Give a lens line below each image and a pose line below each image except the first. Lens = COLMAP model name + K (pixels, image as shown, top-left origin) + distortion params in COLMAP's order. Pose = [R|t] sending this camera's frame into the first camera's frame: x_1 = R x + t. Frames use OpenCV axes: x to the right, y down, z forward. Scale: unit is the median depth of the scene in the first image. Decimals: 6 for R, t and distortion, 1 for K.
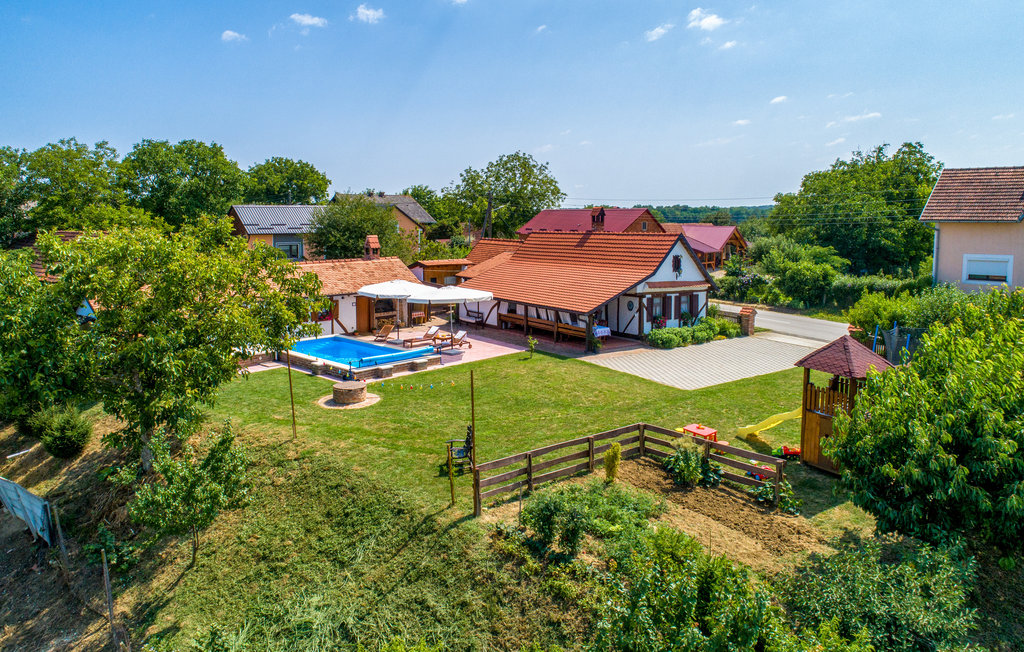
lens RADIAL K [[733.9, 0, 516.0], [0, 733.9, 353.3], [0, 0, 1]] dist [-0.008726, 0.004835]
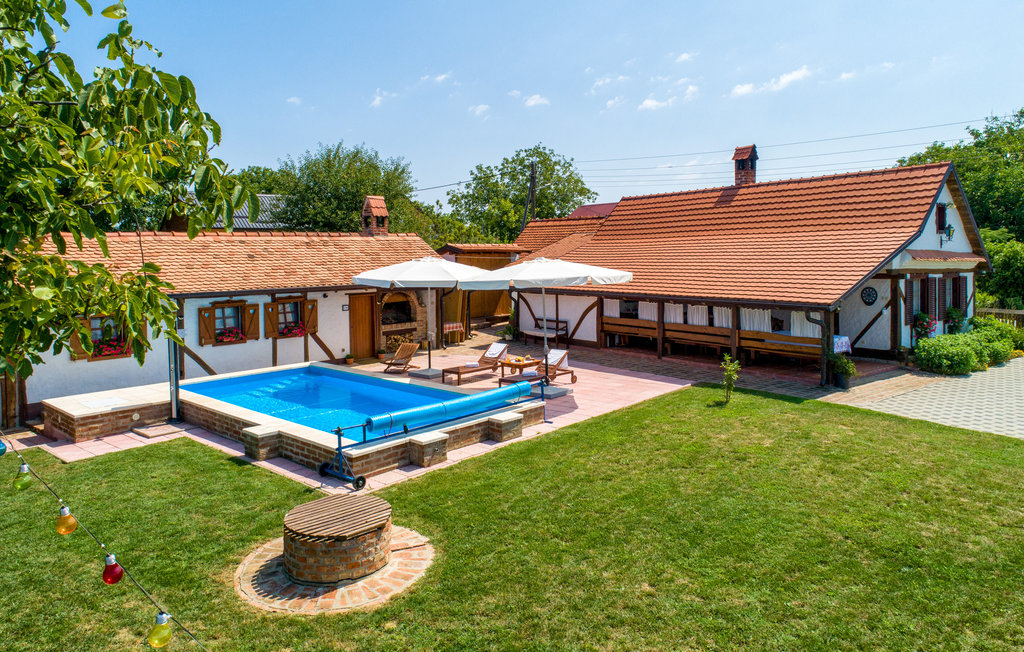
lens RADIAL K [[701.9, 0, 529.7], [0, 701.9, 332.6], [0, 0, 1]] dist [-0.003791, 0.000111]
pose [[0.998830, -0.019663, 0.044179, -0.113877], [0.022714, 0.997314, -0.069641, -0.008155], [-0.042691, 0.070563, 0.996593, 0.503920]]
